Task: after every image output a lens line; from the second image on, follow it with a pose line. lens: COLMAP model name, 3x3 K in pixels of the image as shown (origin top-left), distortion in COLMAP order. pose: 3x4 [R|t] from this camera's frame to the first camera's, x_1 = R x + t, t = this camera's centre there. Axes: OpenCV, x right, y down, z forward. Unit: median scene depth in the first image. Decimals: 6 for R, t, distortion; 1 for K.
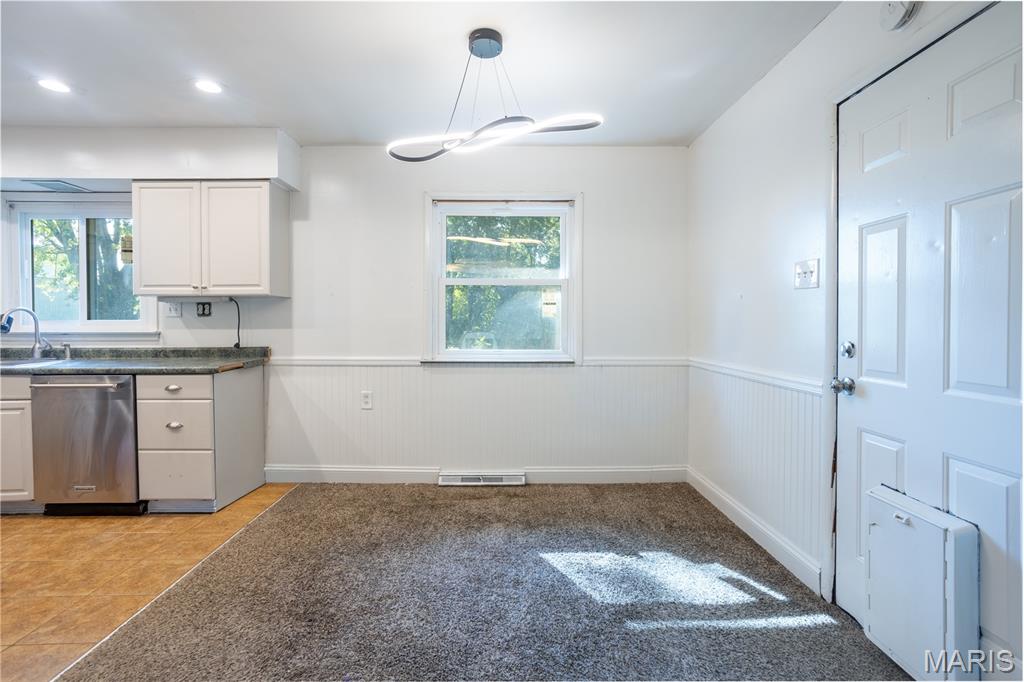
lens RADIAL K [[484.5, 0, 498.0], [0, 484.5, 323.3], [0, 0, 1]] dist [0.001410, 0.001975]
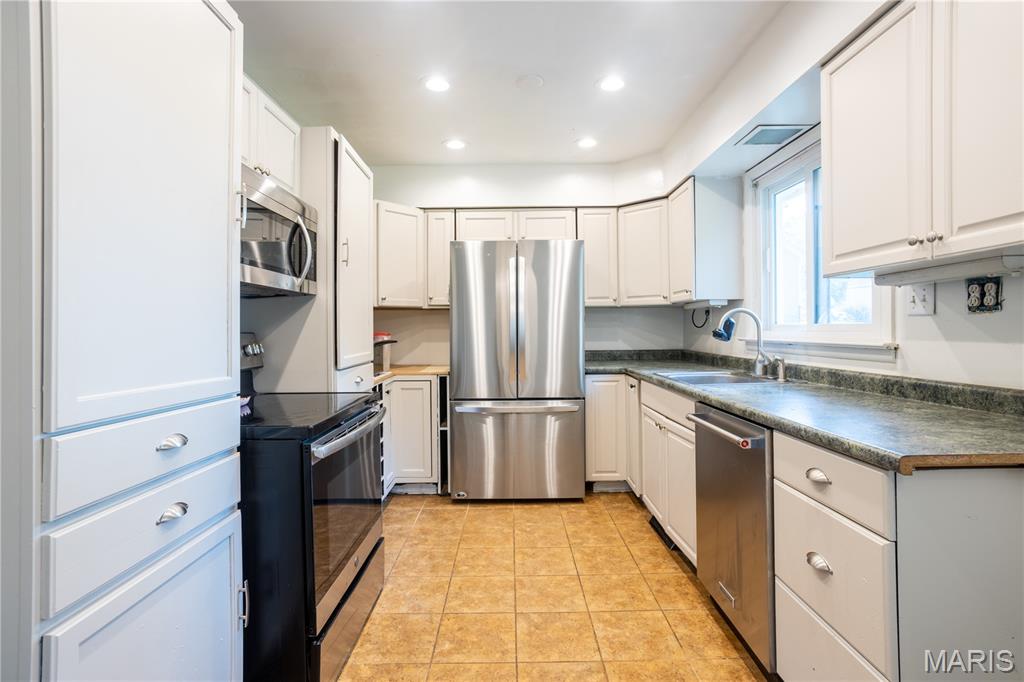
lens RADIAL K [[484.5, 0, 513.2], [0, 484.5, 334.4], [0, 0, 1]] dist [0.001410, 0.001975]
pose [[0.011359, 0.012606, -0.999856, -0.195159], [0.005407, 0.999905, 0.012668, -0.002033], [0.999921, -0.005550, 0.011290, 0.597816]]
